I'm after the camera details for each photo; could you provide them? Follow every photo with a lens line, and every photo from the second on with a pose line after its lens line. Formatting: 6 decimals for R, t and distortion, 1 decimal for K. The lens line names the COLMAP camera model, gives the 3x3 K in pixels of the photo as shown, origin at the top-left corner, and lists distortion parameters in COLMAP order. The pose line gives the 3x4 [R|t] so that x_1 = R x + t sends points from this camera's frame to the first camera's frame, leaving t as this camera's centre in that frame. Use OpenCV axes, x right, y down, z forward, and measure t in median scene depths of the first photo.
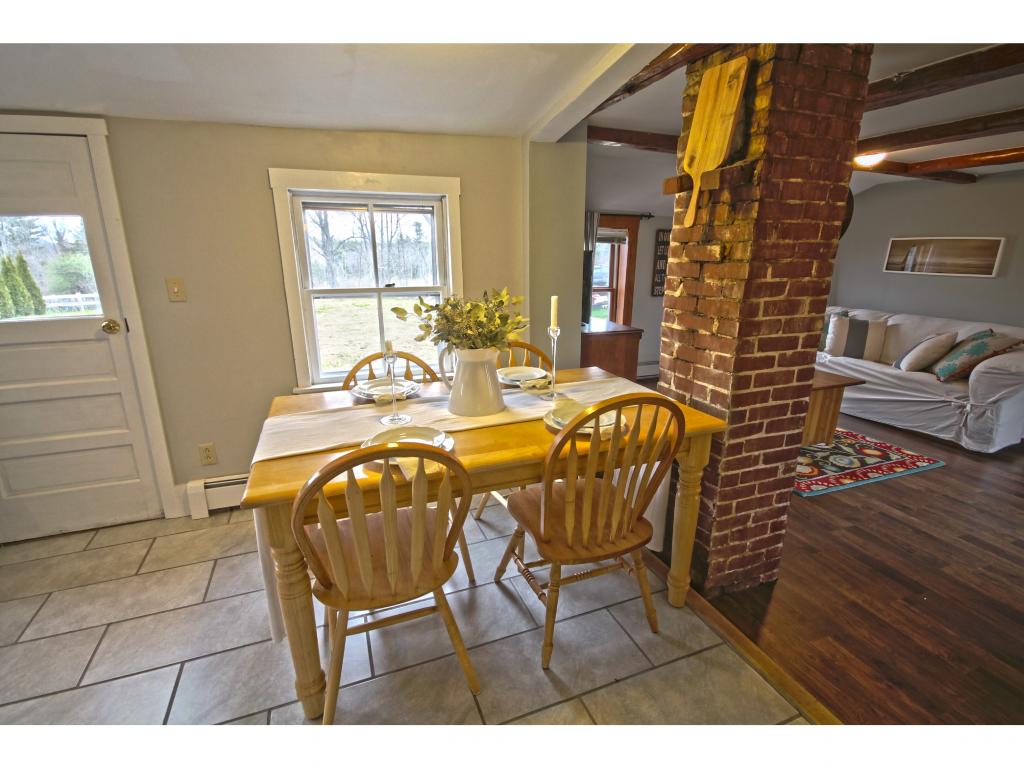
lens RADIAL K [[480.0, 0, 506.9], [0, 480.0, 394.6], [0, 0, 1]] dist [0.012344, -0.012977]
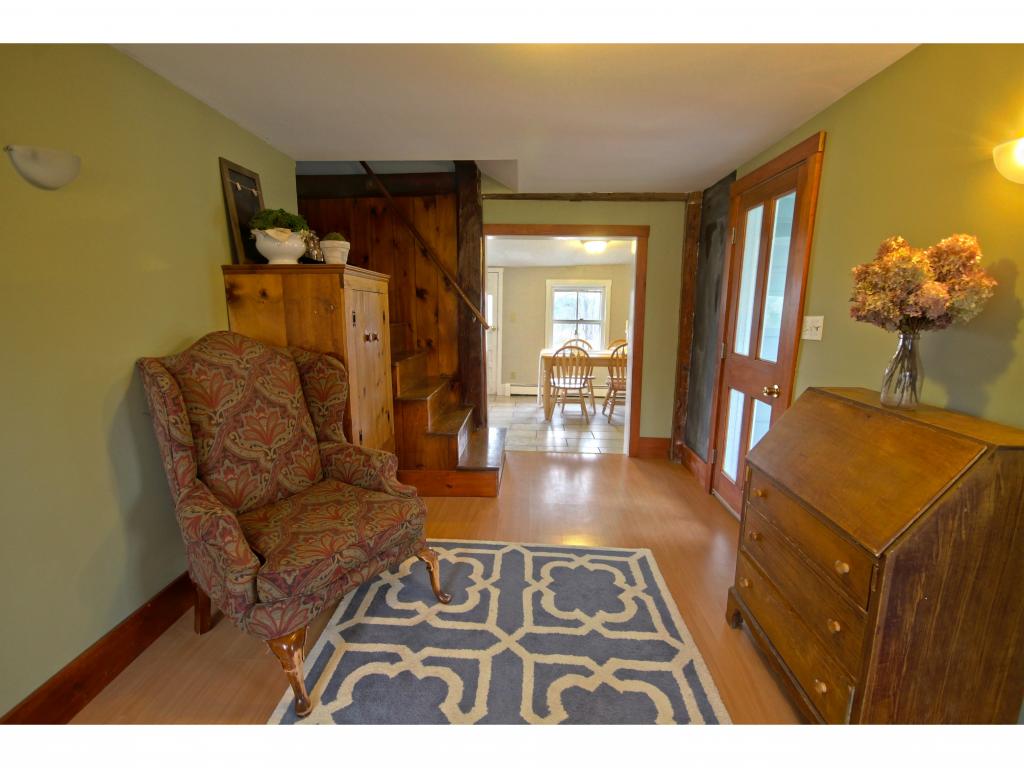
lens RADIAL K [[480.0, 0, 506.9], [0, 480.0, 394.6], [0, 0, 1]] dist [0.012344, -0.012977]
pose [[0.910239, 0.090693, -0.404030, 0.368602], [-0.128700, 0.989359, -0.067865, 0.316185], [0.393576, 0.113772, 0.912225, -1.156774]]
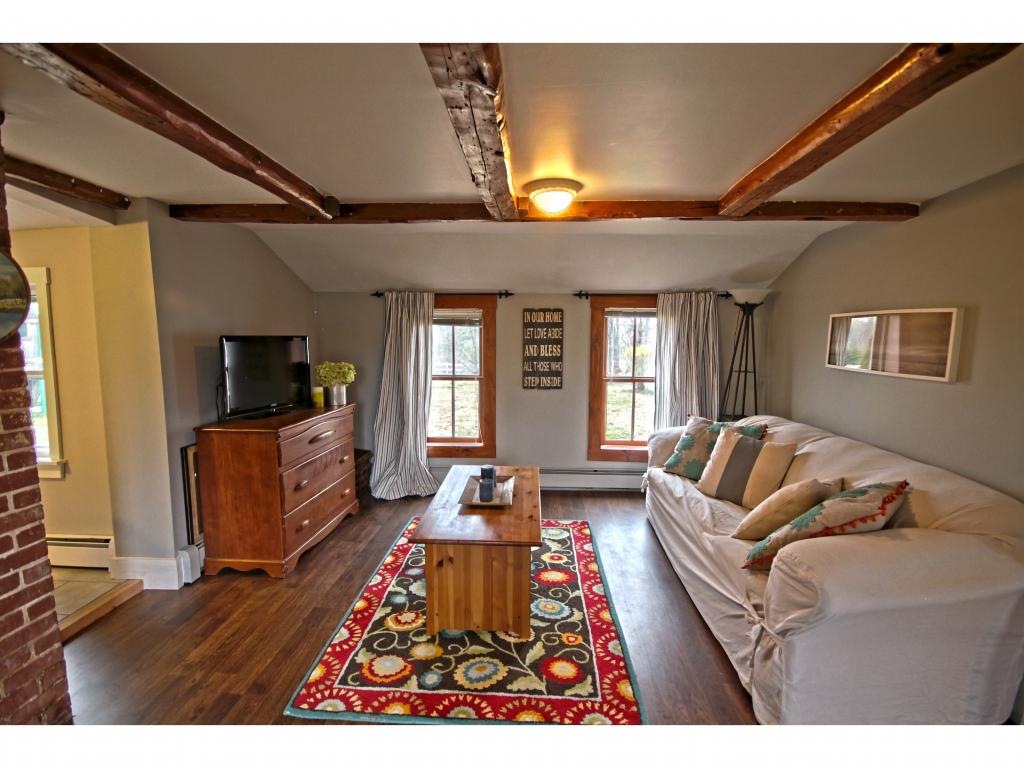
lens RADIAL K [[480.0, 0, 506.9], [0, 480.0, 394.6], [0, 0, 1]] dist [0.012344, -0.012977]
pose [[0.910747, 0.049828, -0.409949, 0.907645], [-0.115196, 0.983944, -0.136324, -0.119052], [0.396574, 0.171381, 0.901863, 0.385590]]
